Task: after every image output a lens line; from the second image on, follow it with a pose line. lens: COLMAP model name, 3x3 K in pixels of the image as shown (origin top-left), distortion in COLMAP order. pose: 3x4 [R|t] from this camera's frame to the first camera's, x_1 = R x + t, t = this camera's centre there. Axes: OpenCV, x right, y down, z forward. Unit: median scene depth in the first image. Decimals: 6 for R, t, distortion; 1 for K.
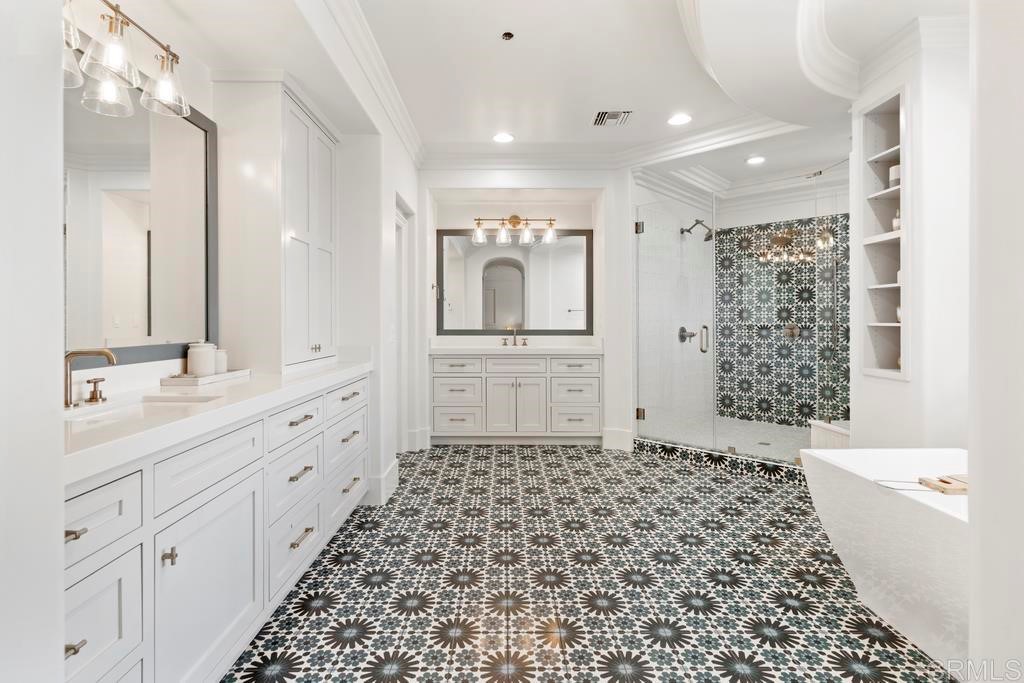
lens RADIAL K [[487.5, 0, 509.5], [0, 487.5, 316.1], [0, 0, 1]] dist [0.000758, 0.000480]
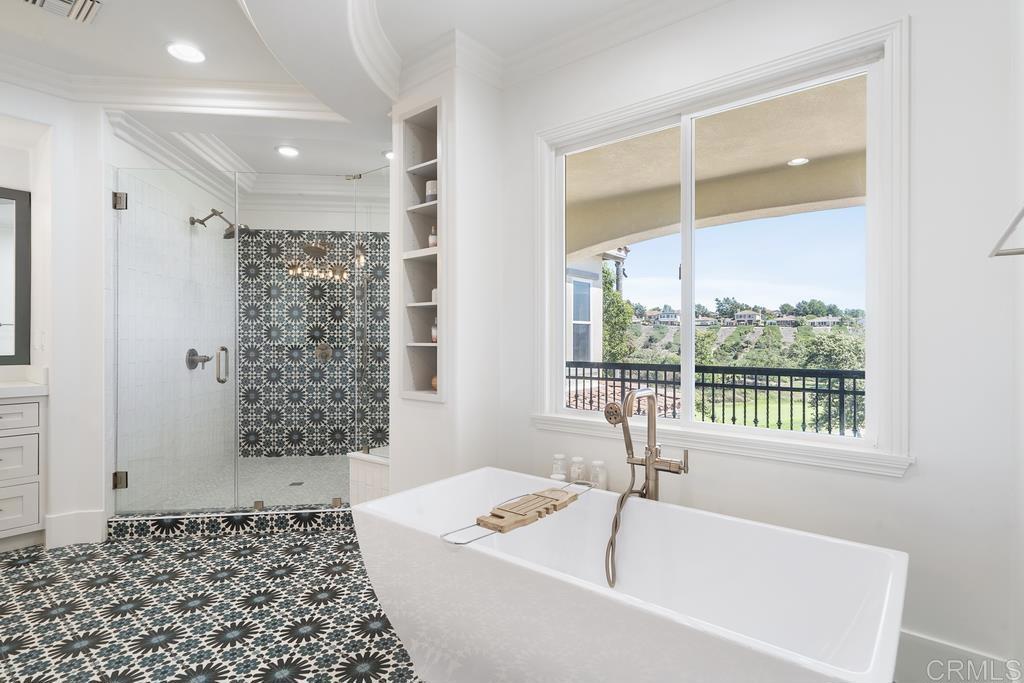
lens RADIAL K [[525.4, 0, 512.0], [0, 525.4, 341.5], [0, 0, 1]] dist [0.000366, 0.001929]
pose [[0.636634, -0.000522, 0.771166, 0.058868], [-0.007940, 0.999942, 0.007232, 0.001648], [-0.771125, -0.010727, 0.636593, 0.140962]]
